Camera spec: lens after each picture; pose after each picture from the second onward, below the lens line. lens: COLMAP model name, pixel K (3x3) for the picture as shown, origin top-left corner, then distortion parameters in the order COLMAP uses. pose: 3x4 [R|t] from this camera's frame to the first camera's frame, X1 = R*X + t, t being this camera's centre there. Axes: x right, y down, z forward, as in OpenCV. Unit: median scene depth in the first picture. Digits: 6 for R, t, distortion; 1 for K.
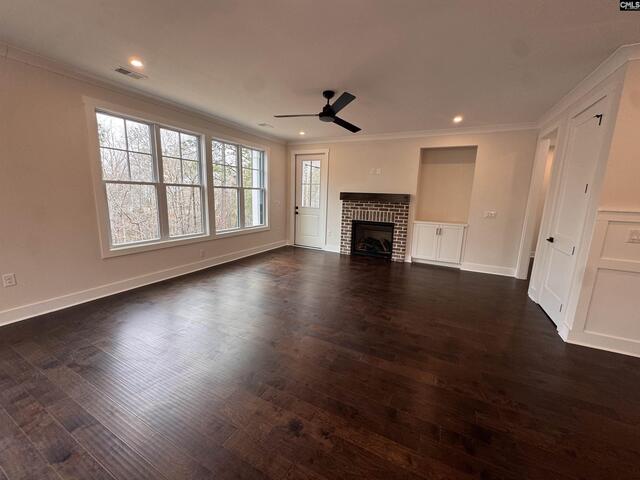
lens RADIAL K [[256.8, 0, 322.7], [0, 256.8, 240.3], [0, 0, 1]] dist [0.002785, -0.000568]
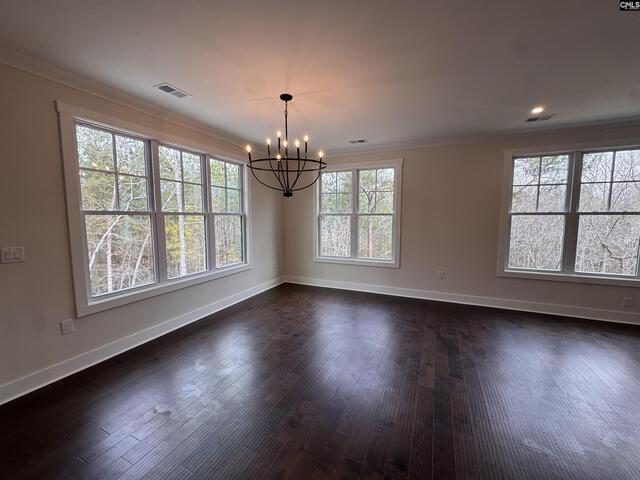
lens RADIAL K [[256.8, 0, 319.5], [0, 256.8, 234.9], [0, 0, 1]] dist [0.002785, -0.000568]
pose [[0.044913, 0.040756, -0.998159, 0.190310], [-0.176393, 0.983792, 0.032233, -0.006932], [0.983295, 0.174620, 0.051374, 0.046200]]
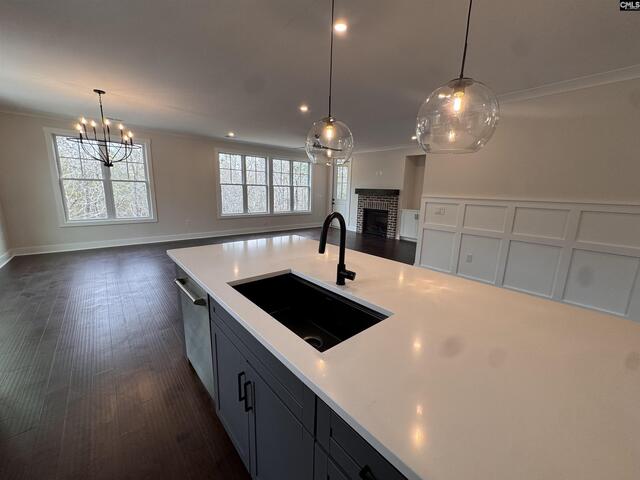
lens RADIAL K [[256.8, 0, 323.8], [0, 256.8, 239.7], [0, 0, 1]] dist [0.002785, -0.000568]
pose [[0.923181, 0.067043, -0.378472, 0.504511], [-0.065866, 0.997699, 0.016071, 0.093872], [0.378679, 0.010093, 0.925473, -0.422920]]
